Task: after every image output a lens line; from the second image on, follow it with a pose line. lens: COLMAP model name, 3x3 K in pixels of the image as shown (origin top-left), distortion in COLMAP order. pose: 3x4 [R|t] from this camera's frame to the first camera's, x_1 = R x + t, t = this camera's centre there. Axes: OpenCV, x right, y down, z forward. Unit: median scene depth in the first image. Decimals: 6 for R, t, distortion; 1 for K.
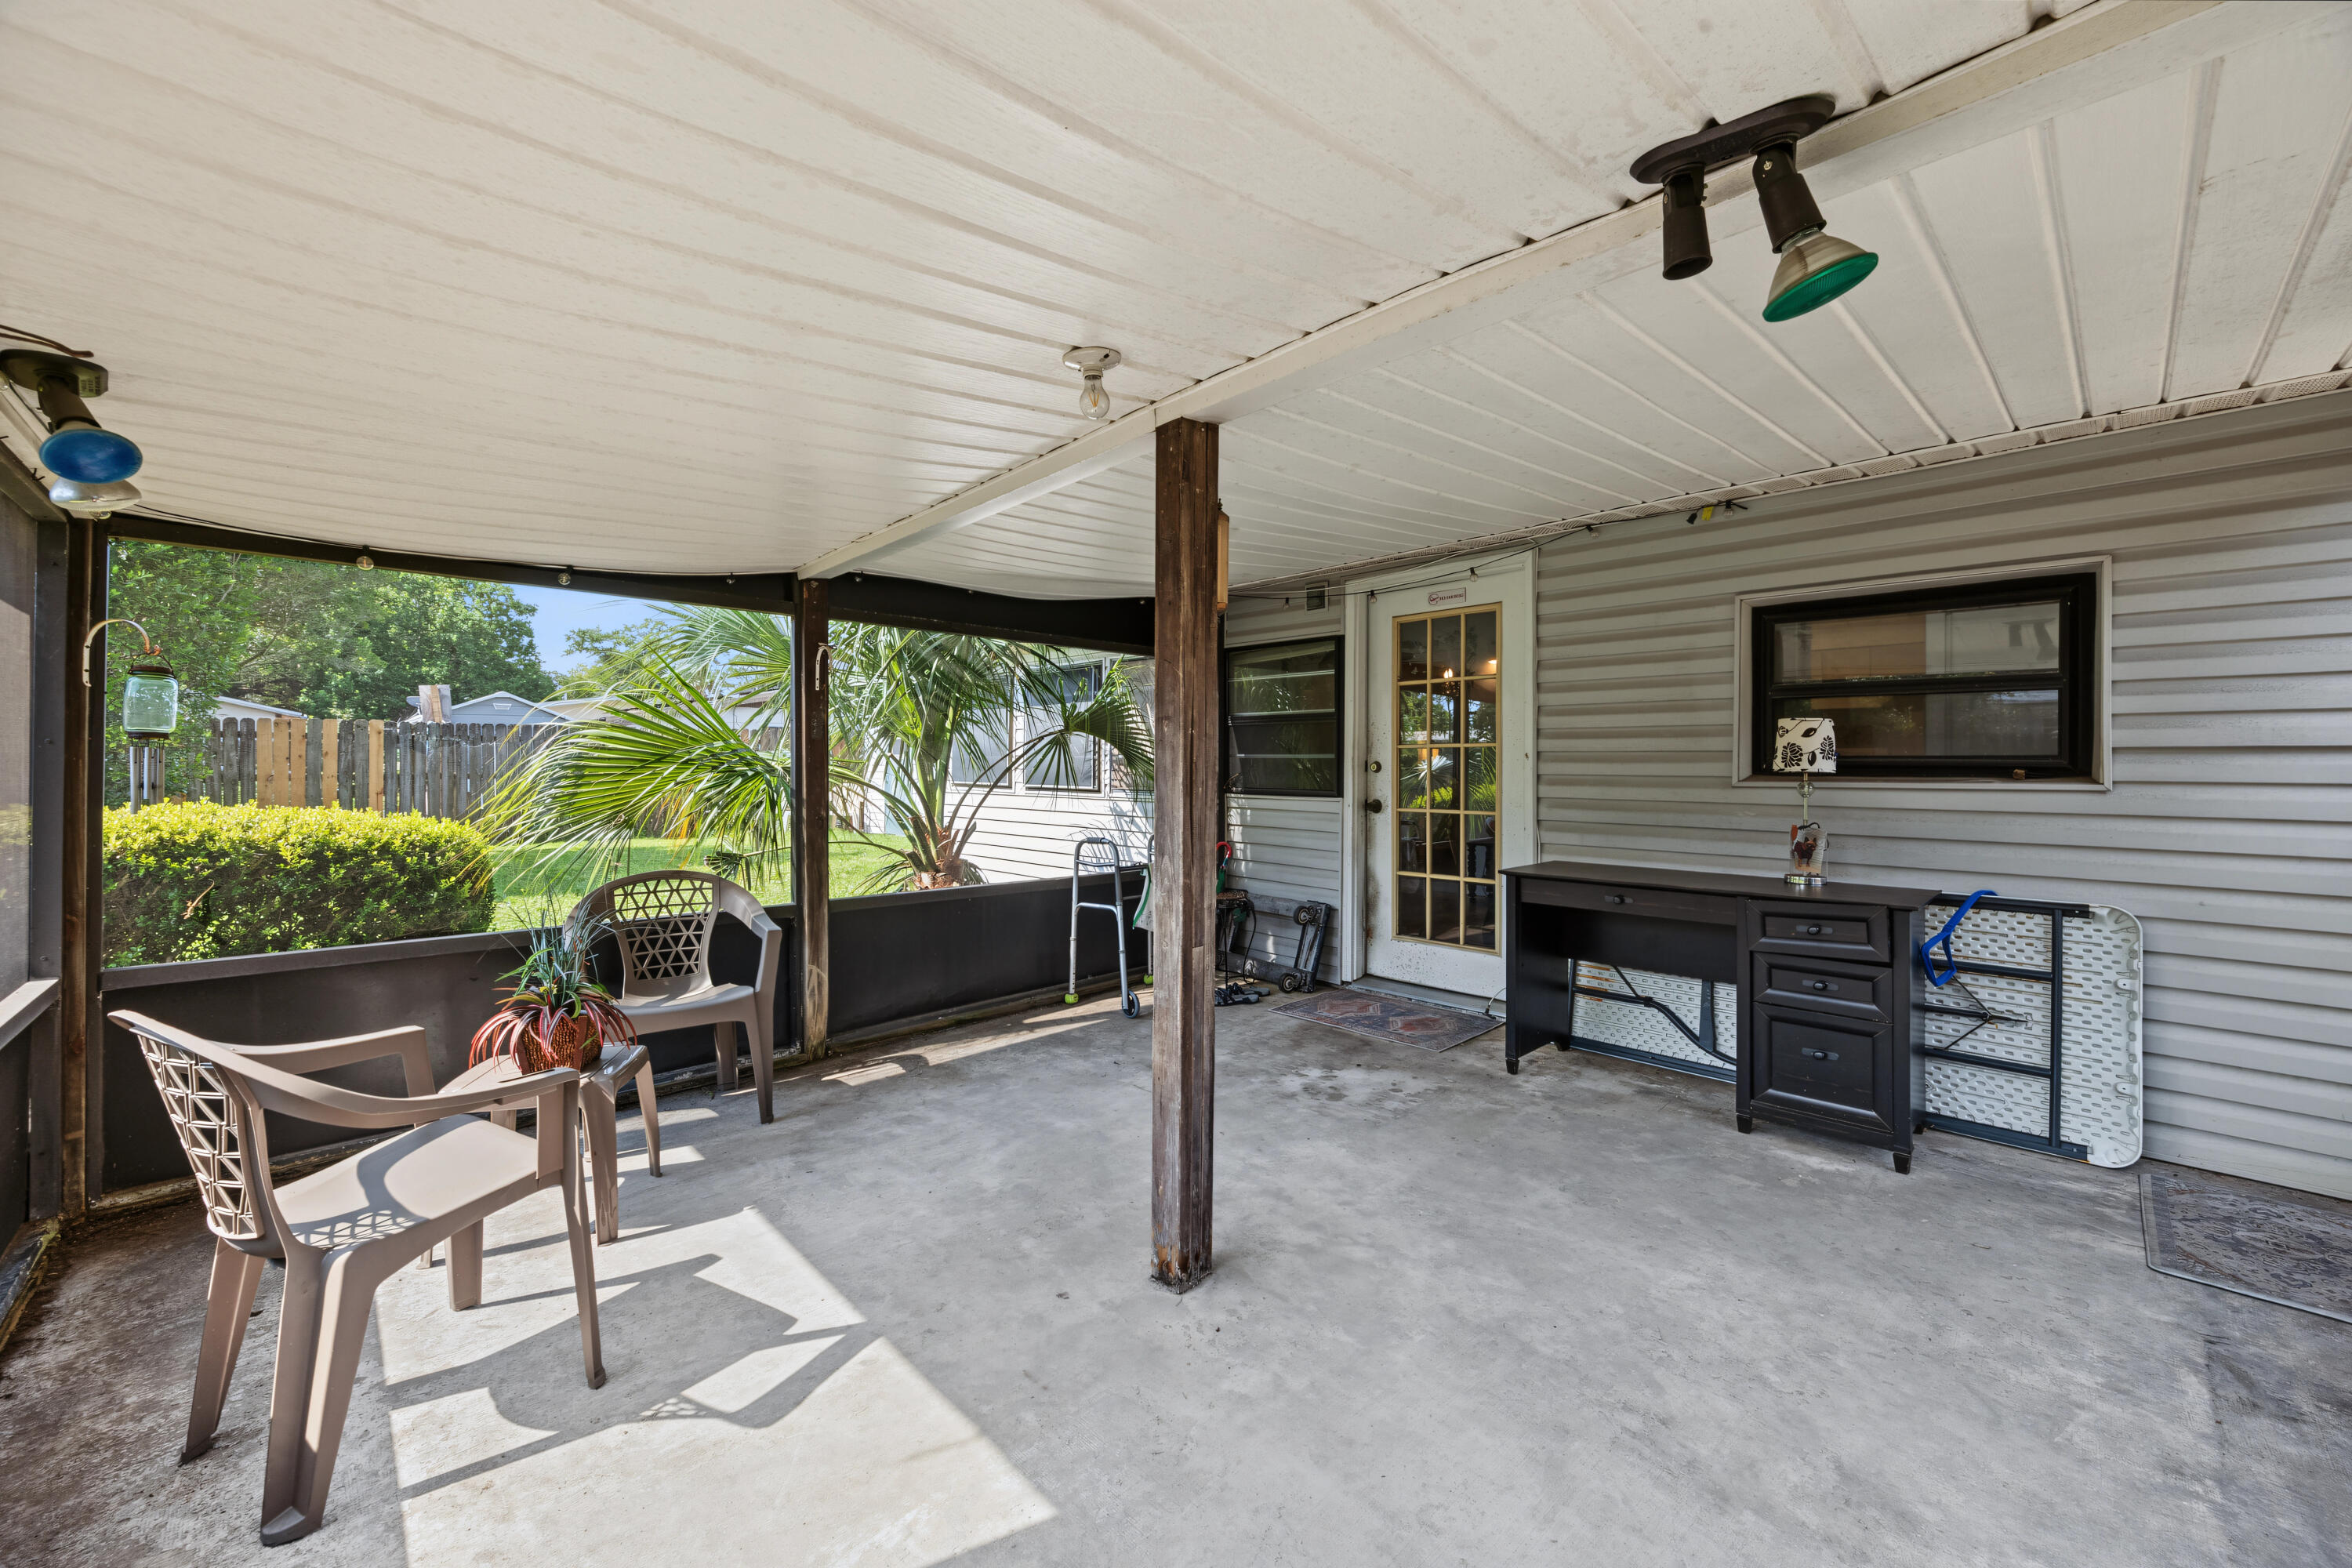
lens RADIAL K [[896.2, 0, 1153.0], [0, 896.2, 782.1], [0, 0, 1]] dist [-0.001732, 0.000065]
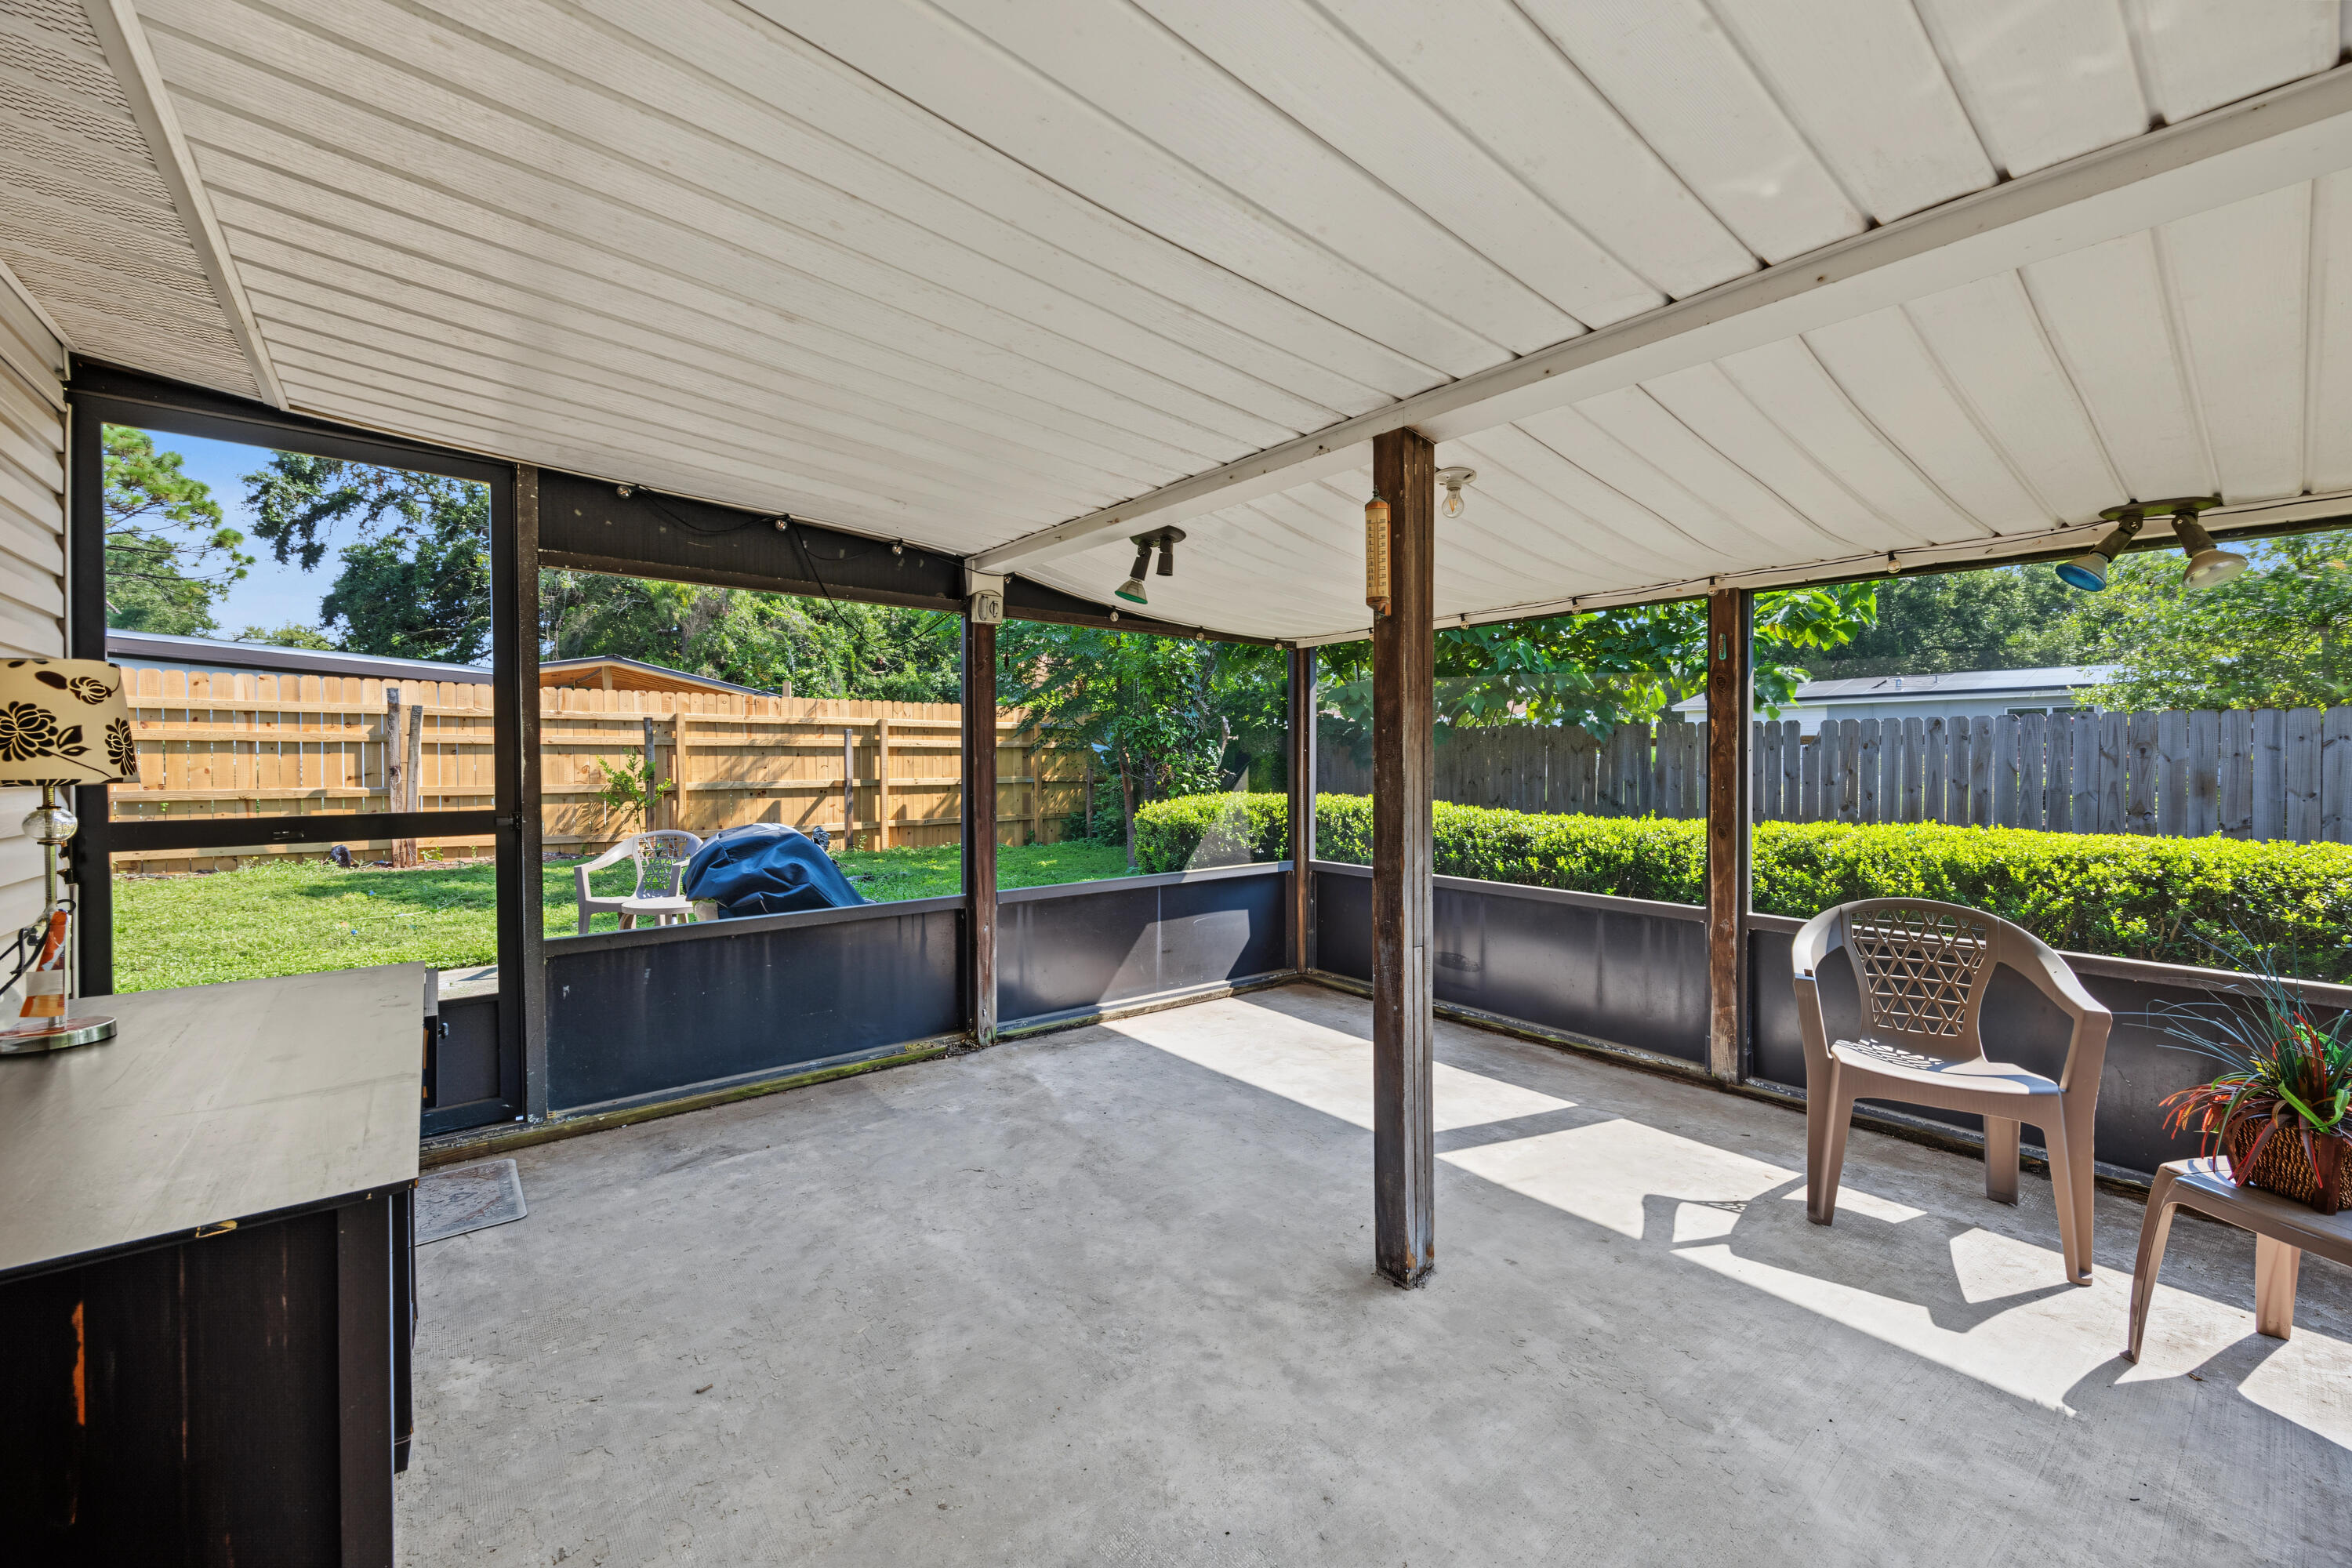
lens RADIAL K [[914.5, 0, 1186.3], [0, 914.5, 768.8], [0, 0, 1]] dist [-0.000369, -0.000218]
pose [[-0.999245, -0.004127, 0.038638, 0.159015], [-0.003152, 0.999676, 0.025261, -0.028142], [-0.038730, 0.025121, -0.998934, 1.330283]]
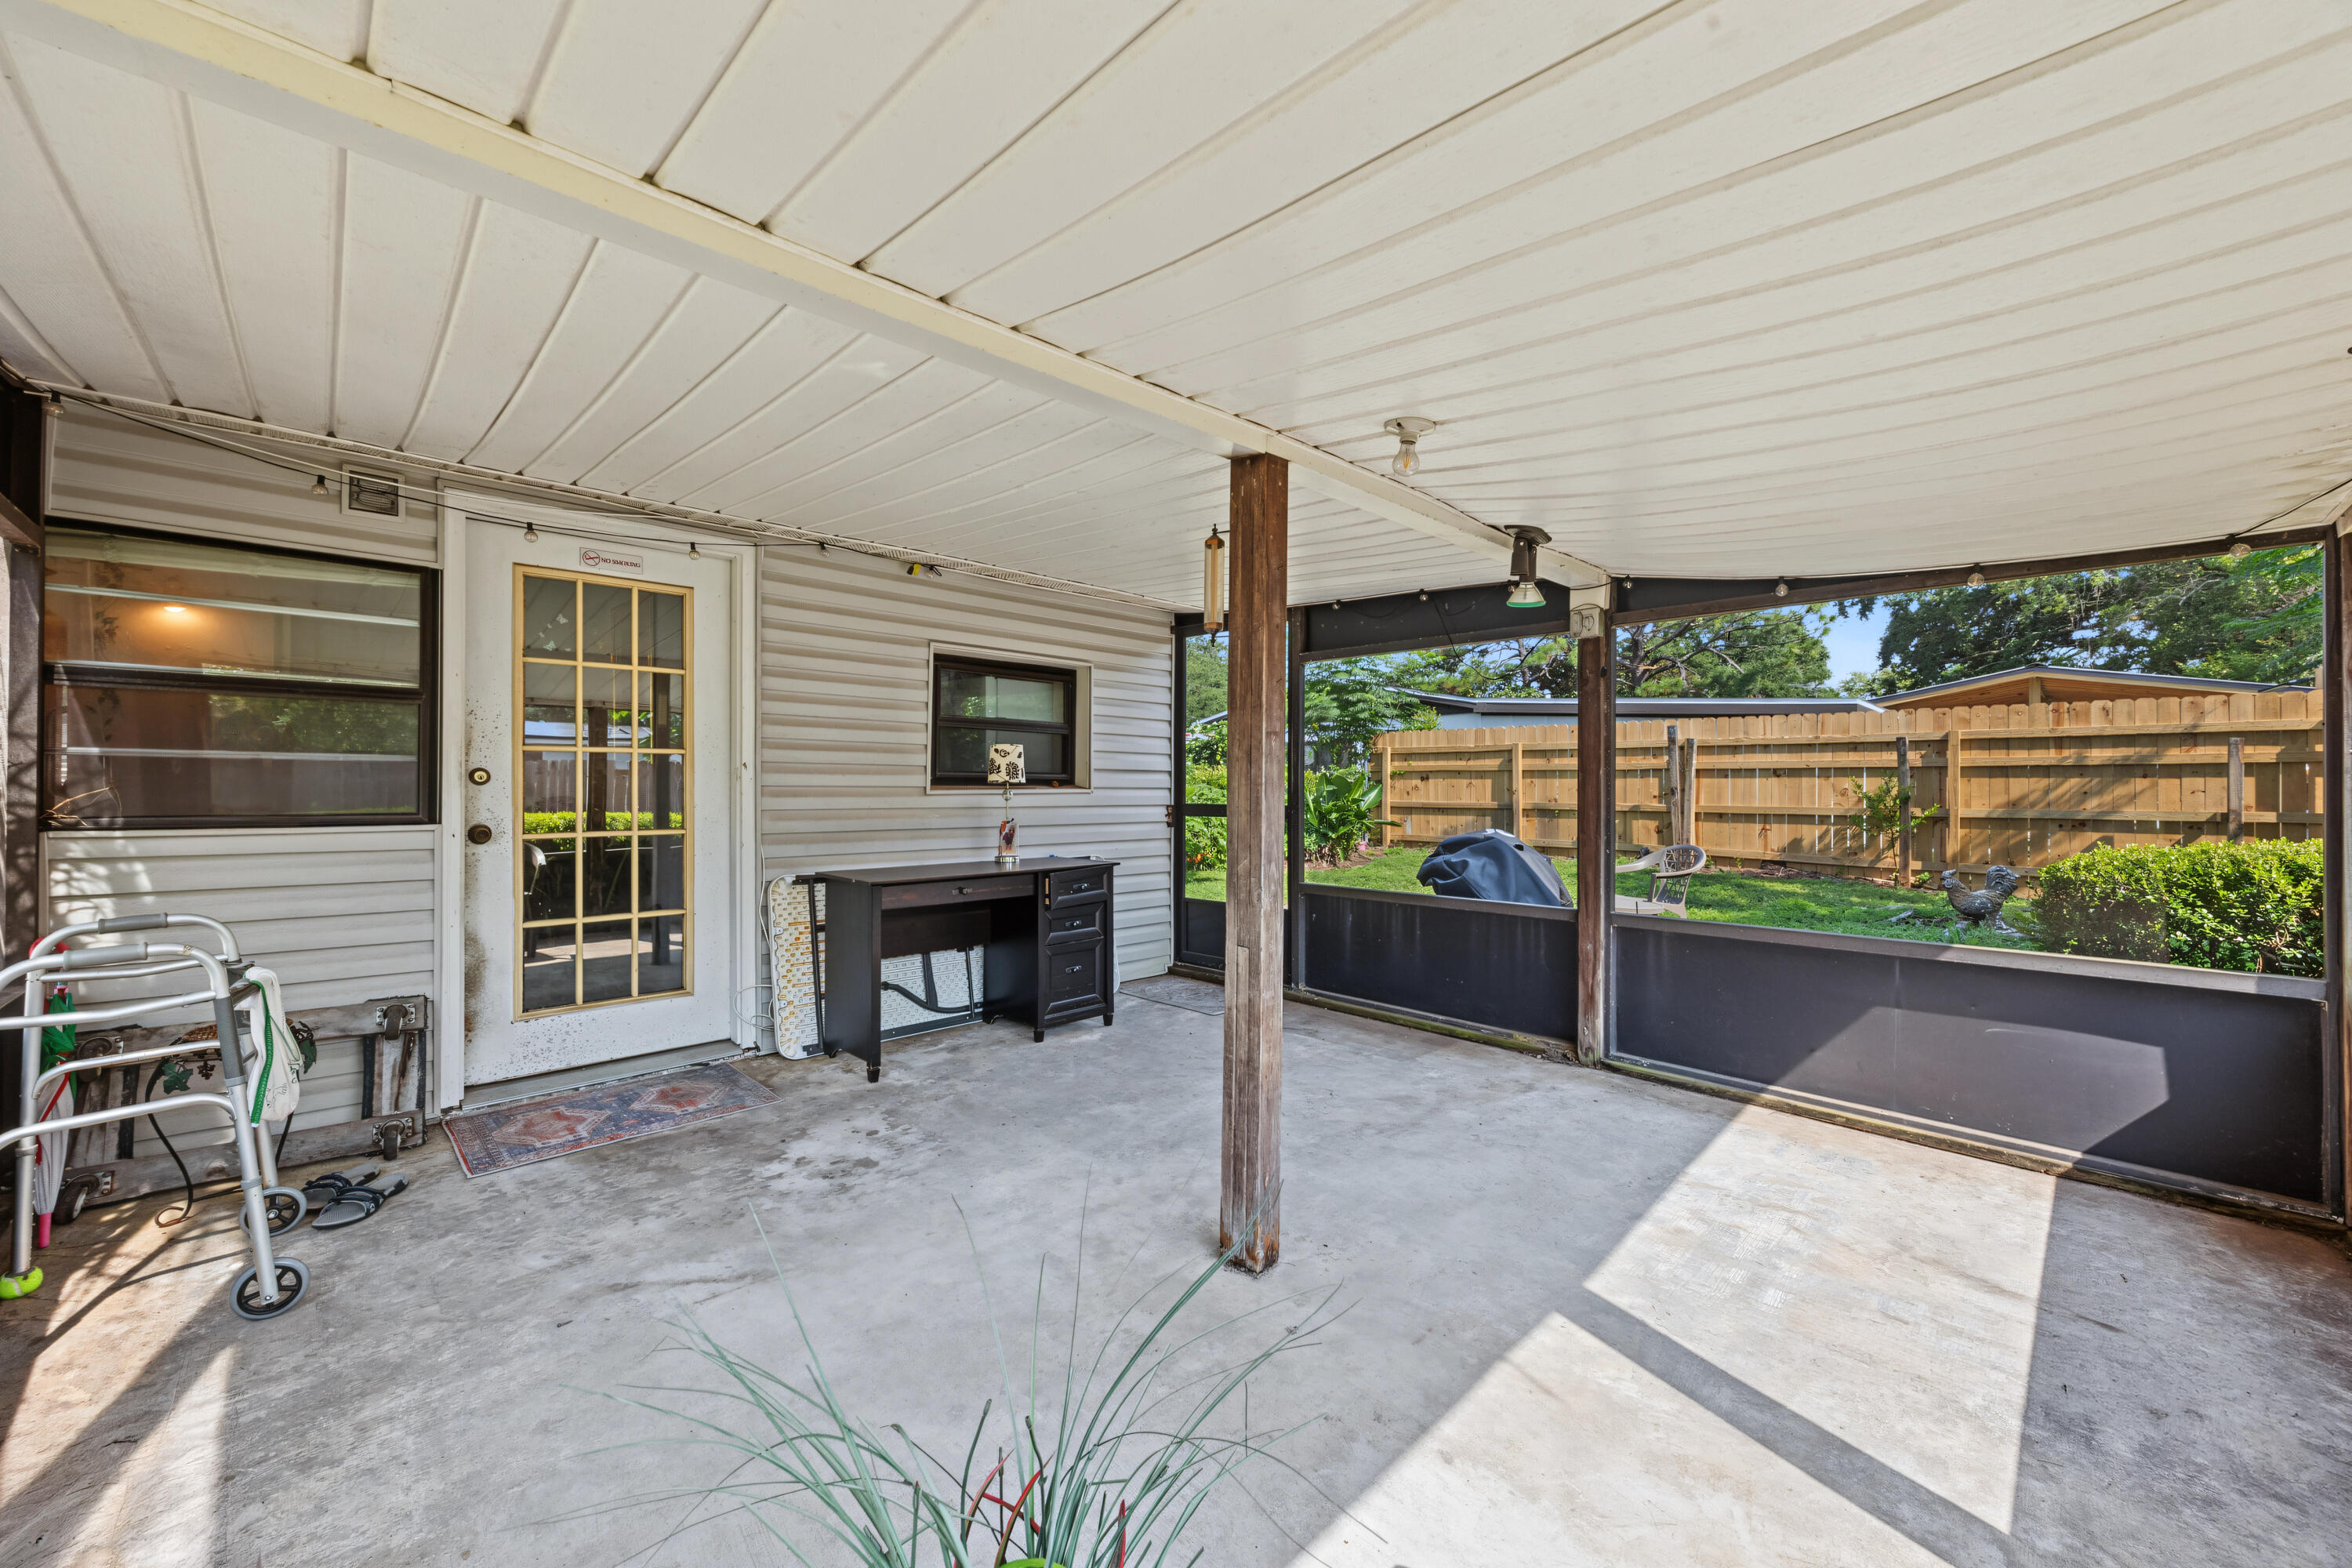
lens RADIAL K [[920.5, 0, 1182.3], [0, 920.5, 786.2], [0, 0, 1]] dist [0.000748, 0.000133]
pose [[-0.033021, -0.004277, 0.999445, -0.681595], [0.013060, 0.999904, 0.004711, -0.007639], [-0.999369, 0.013208, -0.032962, 0.724834]]
